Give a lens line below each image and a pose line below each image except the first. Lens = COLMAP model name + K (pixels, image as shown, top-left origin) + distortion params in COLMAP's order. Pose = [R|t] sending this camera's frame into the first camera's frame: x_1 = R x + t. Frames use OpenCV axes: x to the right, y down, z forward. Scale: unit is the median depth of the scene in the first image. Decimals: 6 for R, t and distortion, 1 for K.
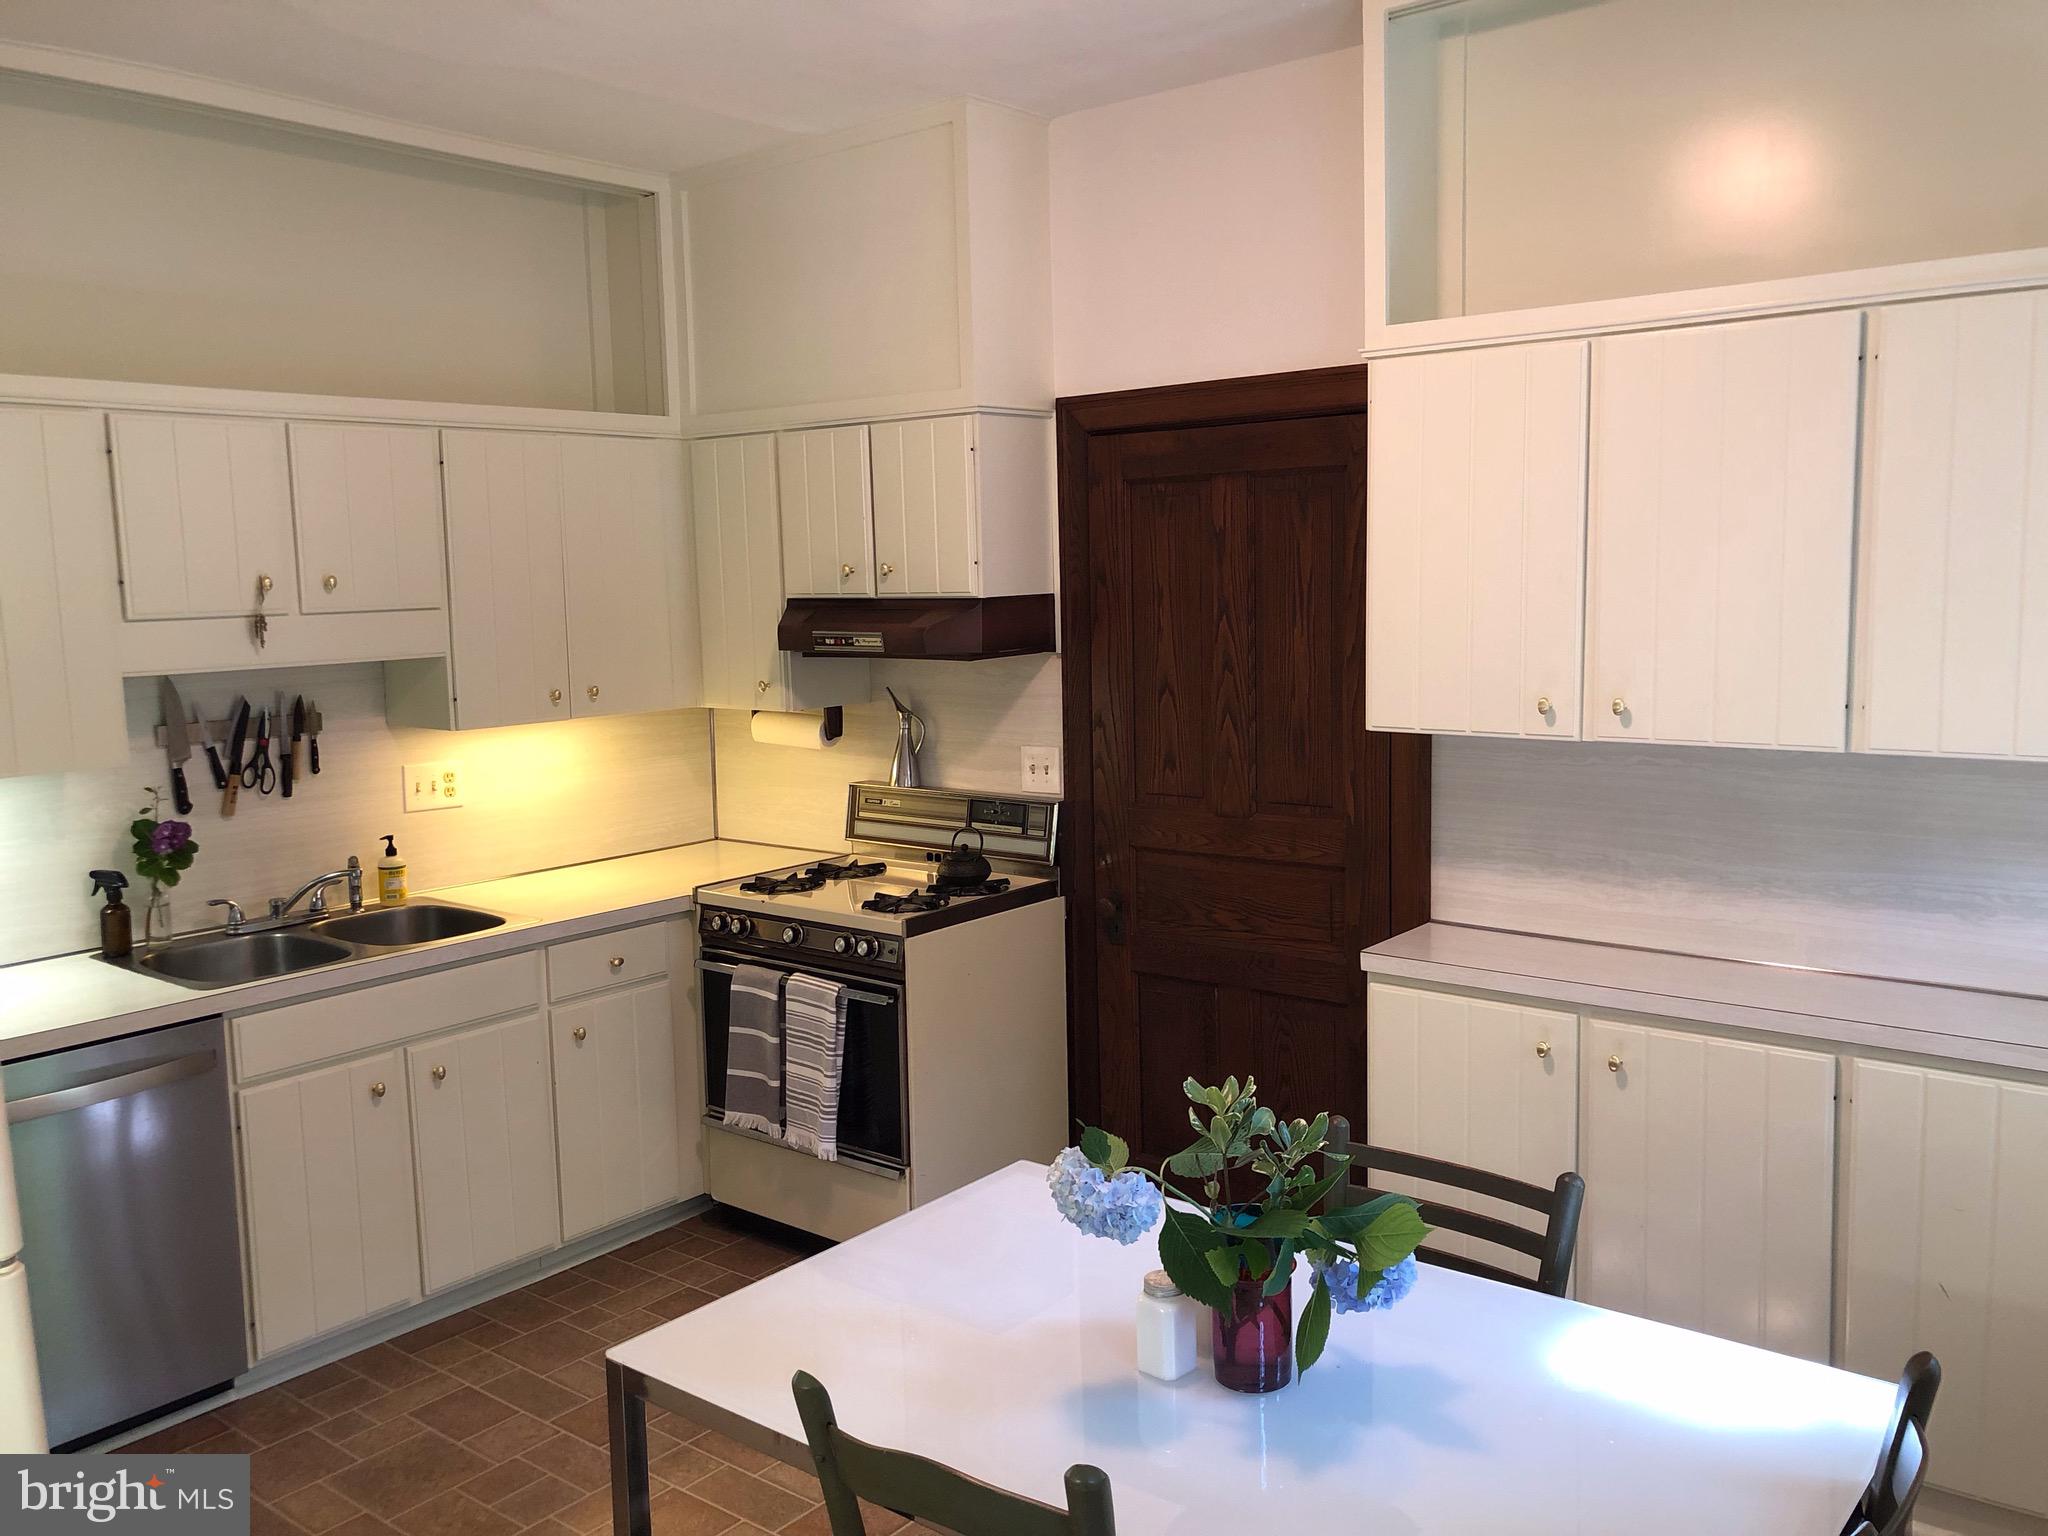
lens RADIAL K [[1673.0, 0, 1033.3], [0, 1673.0, 765.5], [0, 0, 1]] dist [0.043013, -0.050862]
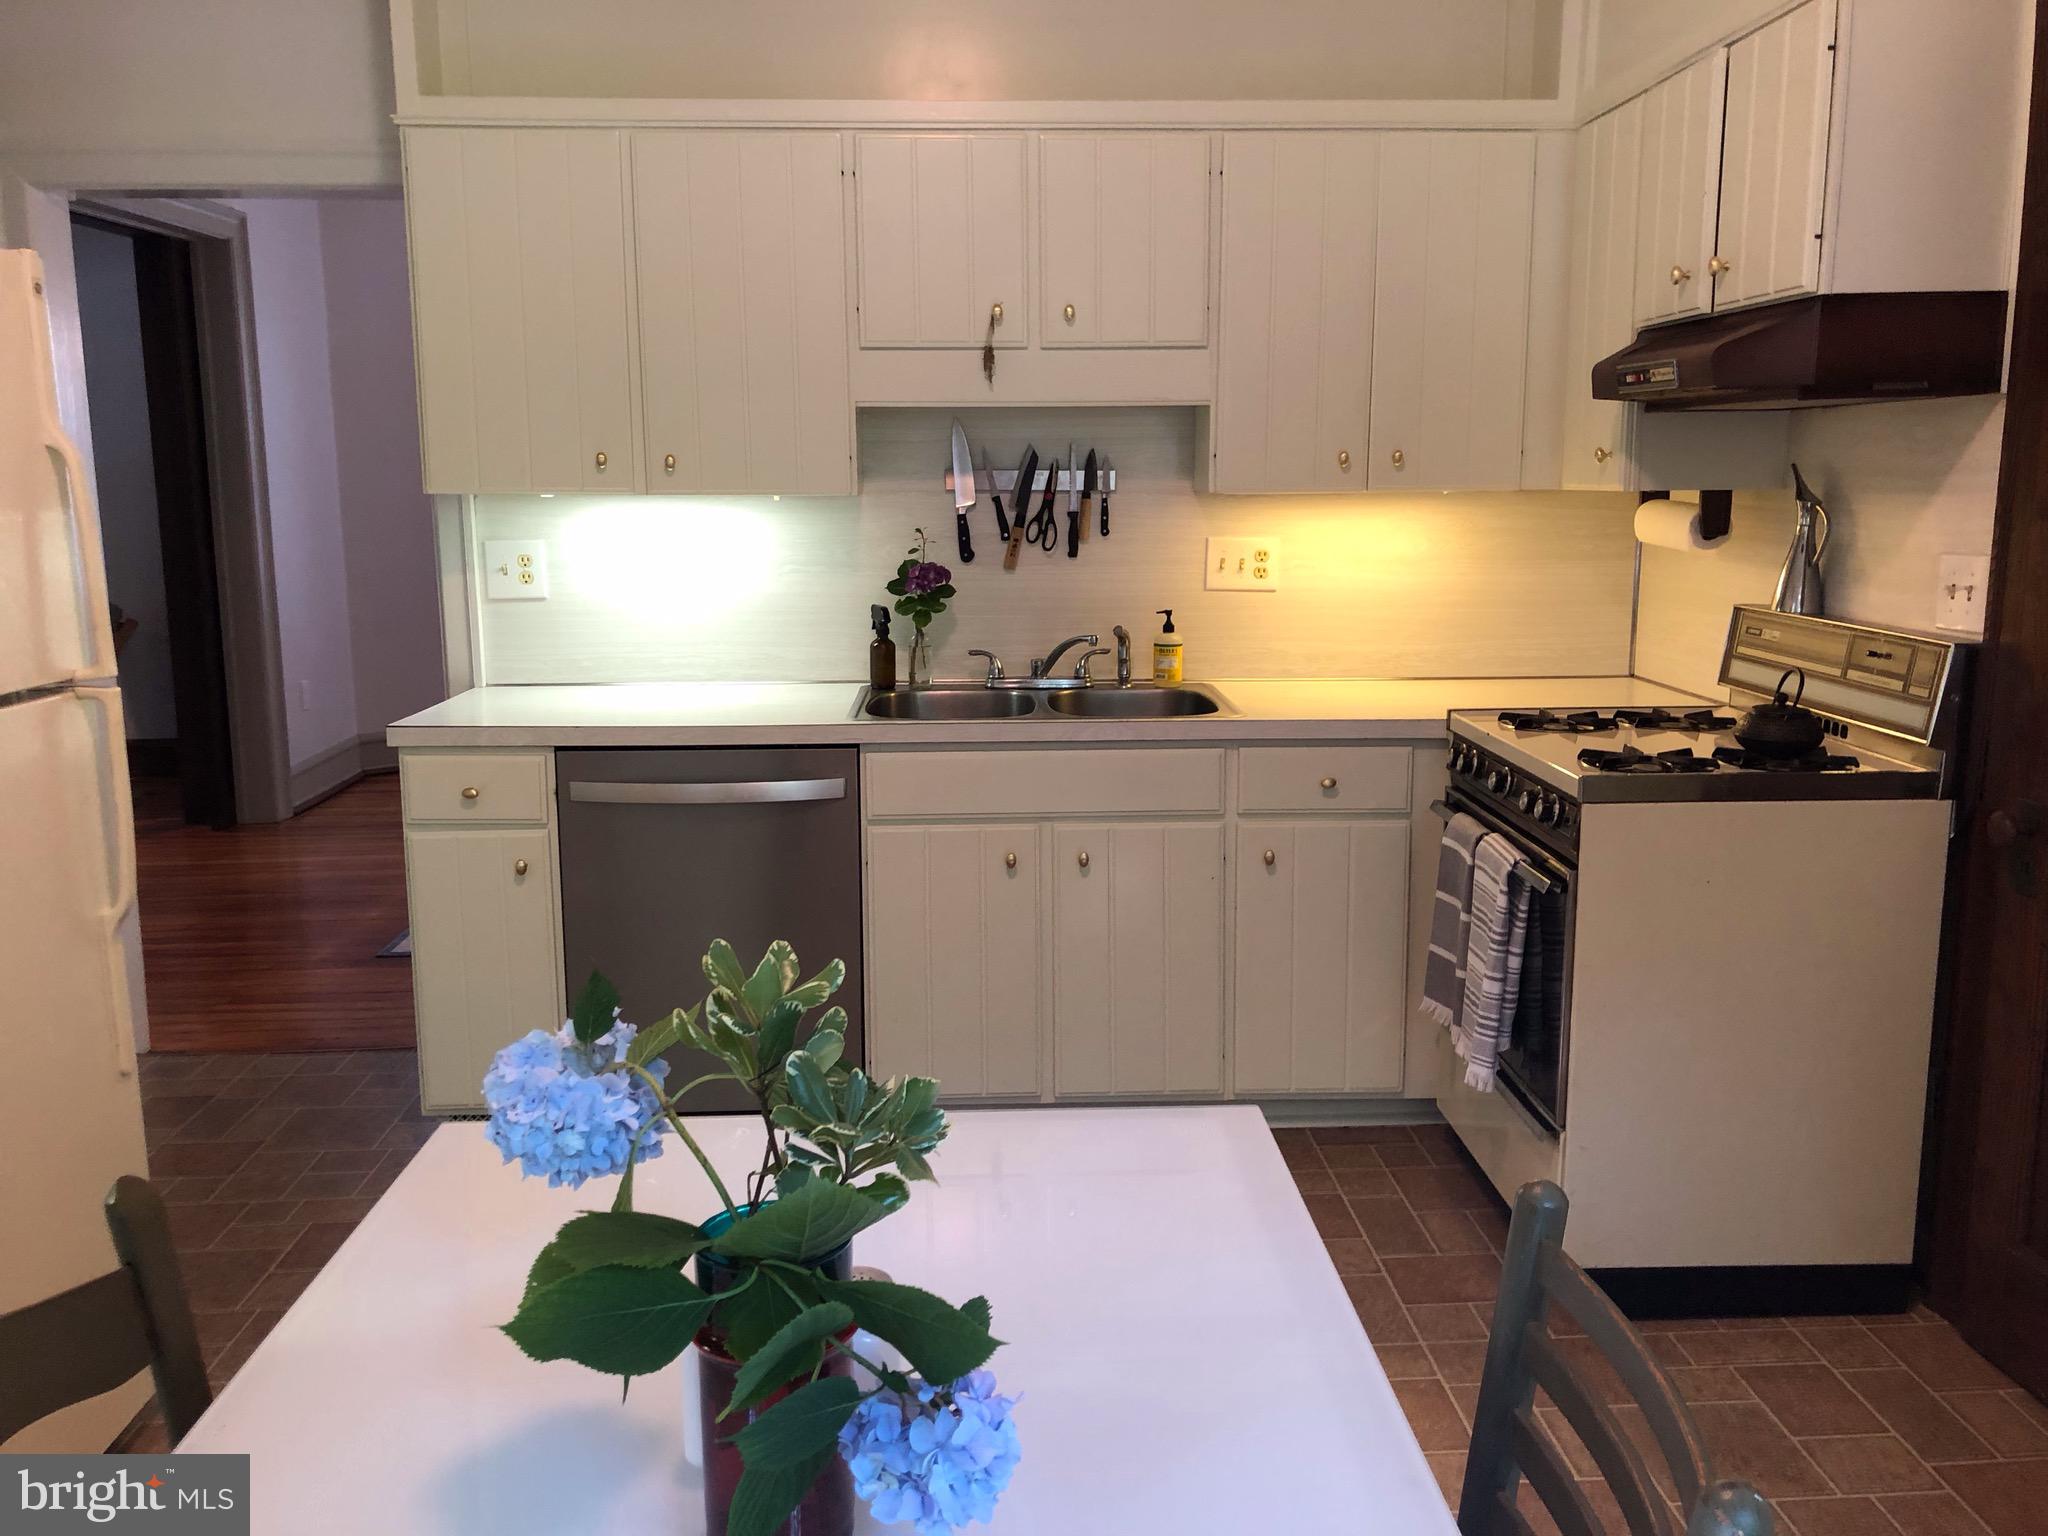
lens RADIAL K [[1673.0, 0, 1024.9], [0, 1673.0, 769.4], [0, 0, 1]] dist [0.043013, -0.050862]
pose [[0.653347, 0.151444, -0.741756, 0.267032], [-0.100344, 0.988466, 0.113431, 0.033417], [0.750379, 0.000321, 0.661008, 0.358089]]
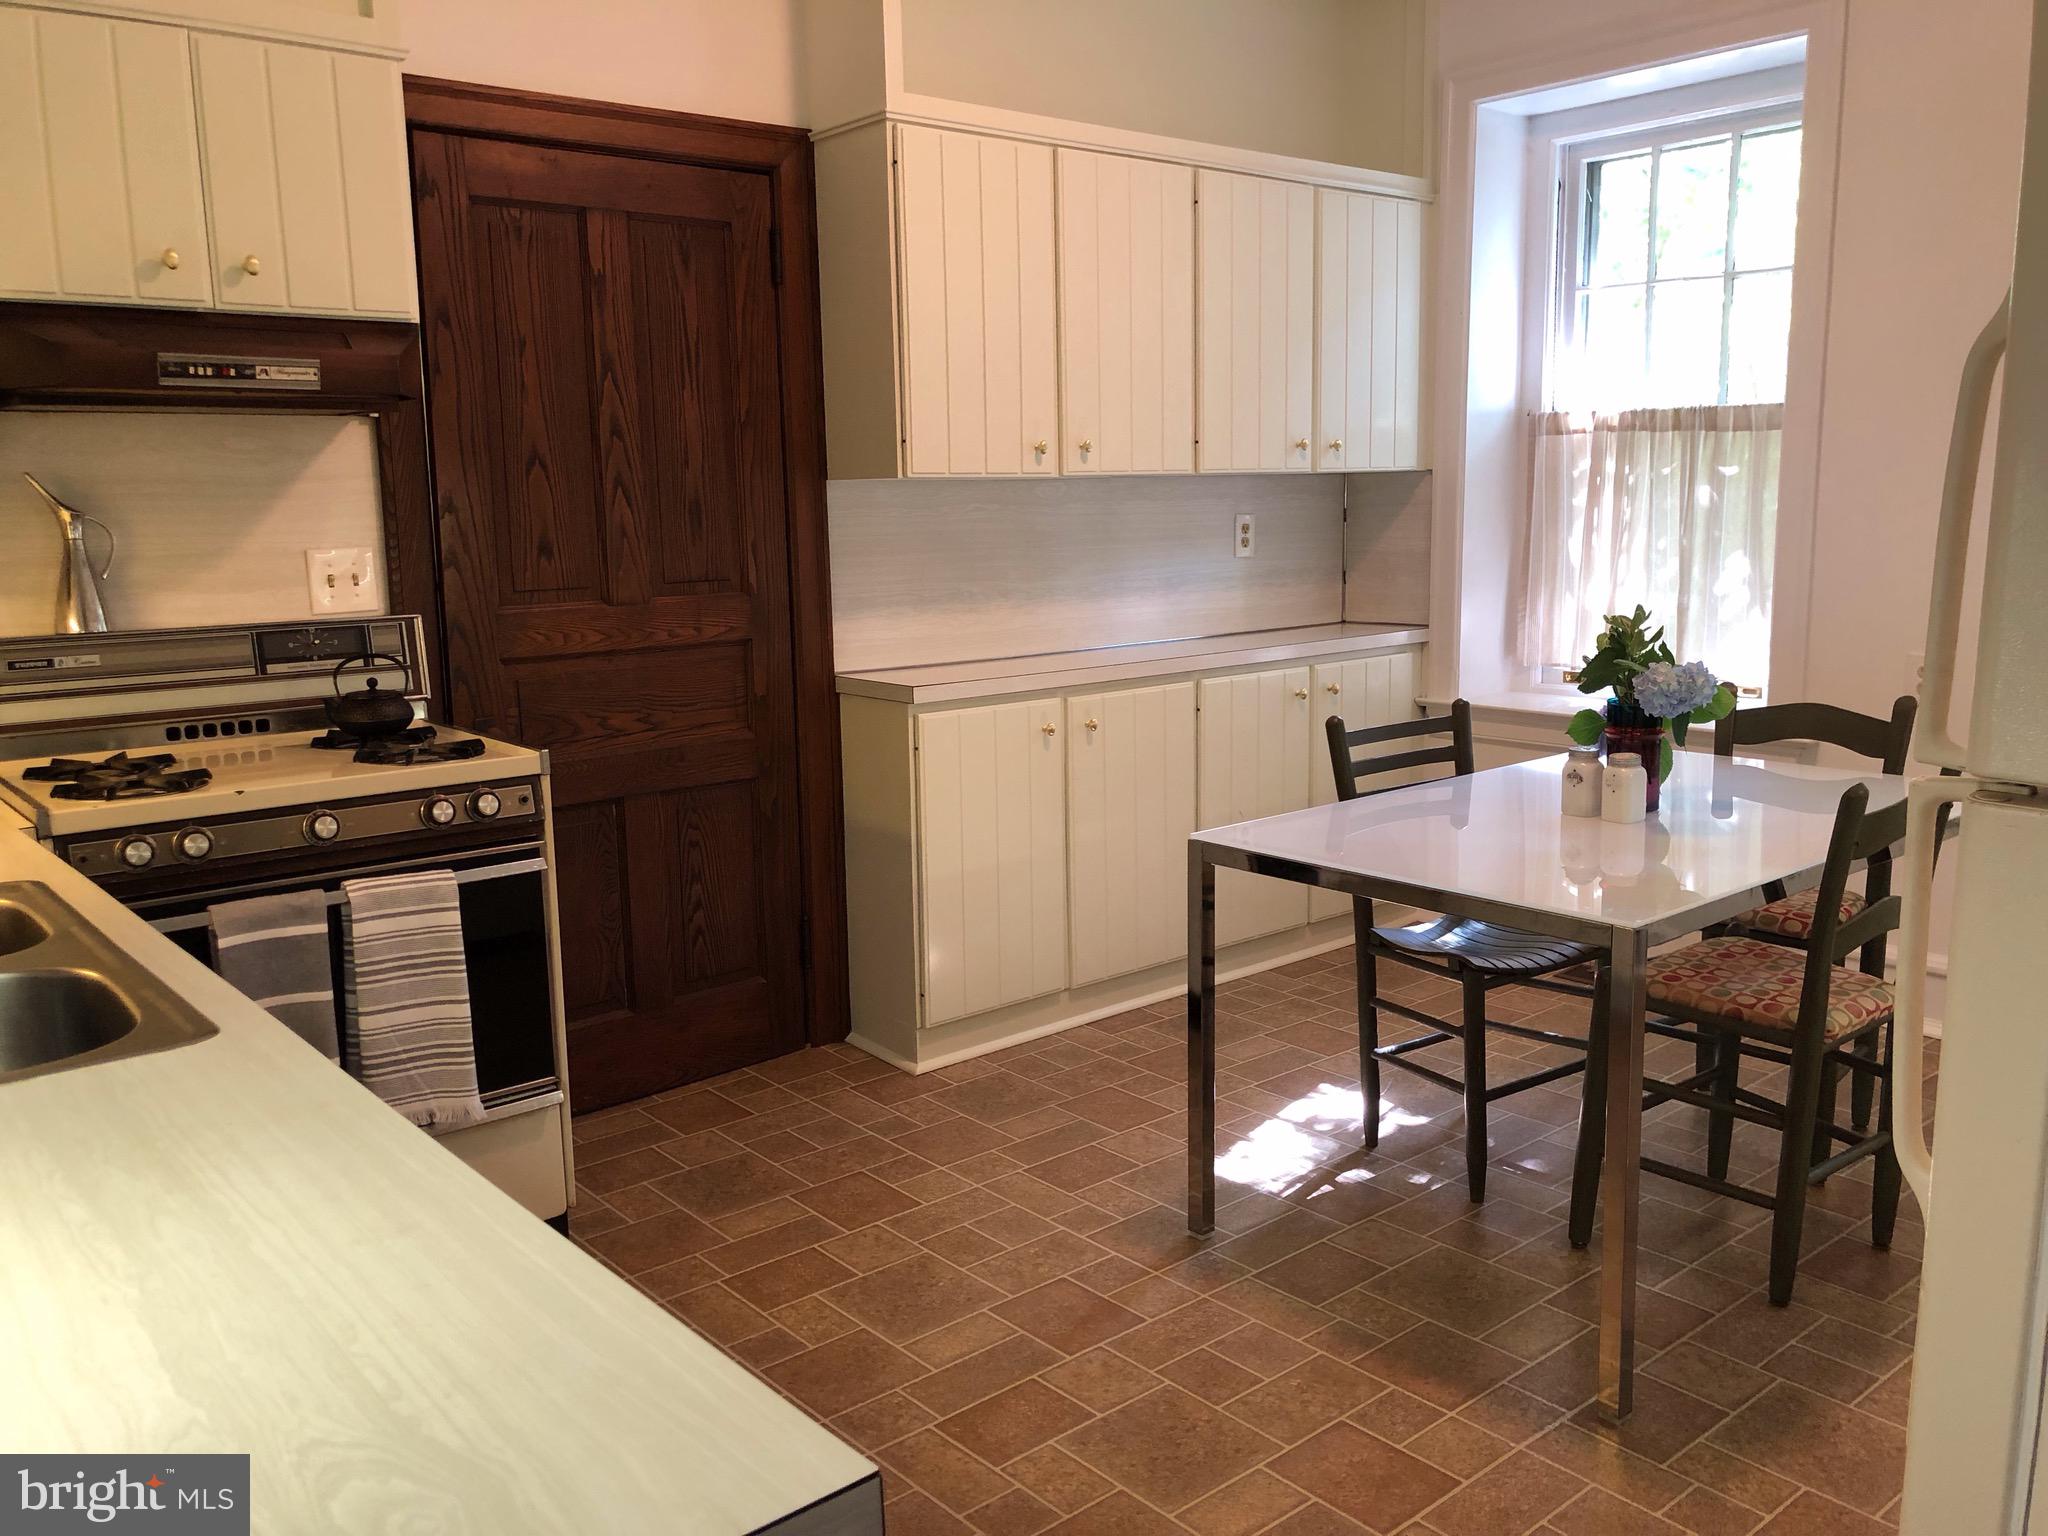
lens RADIAL K [[1673.0, 0, 1025.5], [0, 1673.0, 760.4], [0, 0, 1]] dist [0.043013, -0.050862]
pose [[0.192259, -0.135923, 0.971886, -0.715146], [0.133373, 0.984792, 0.111344, 0.040730], [-0.972239, 0.108216, 0.207463, 0.606346]]
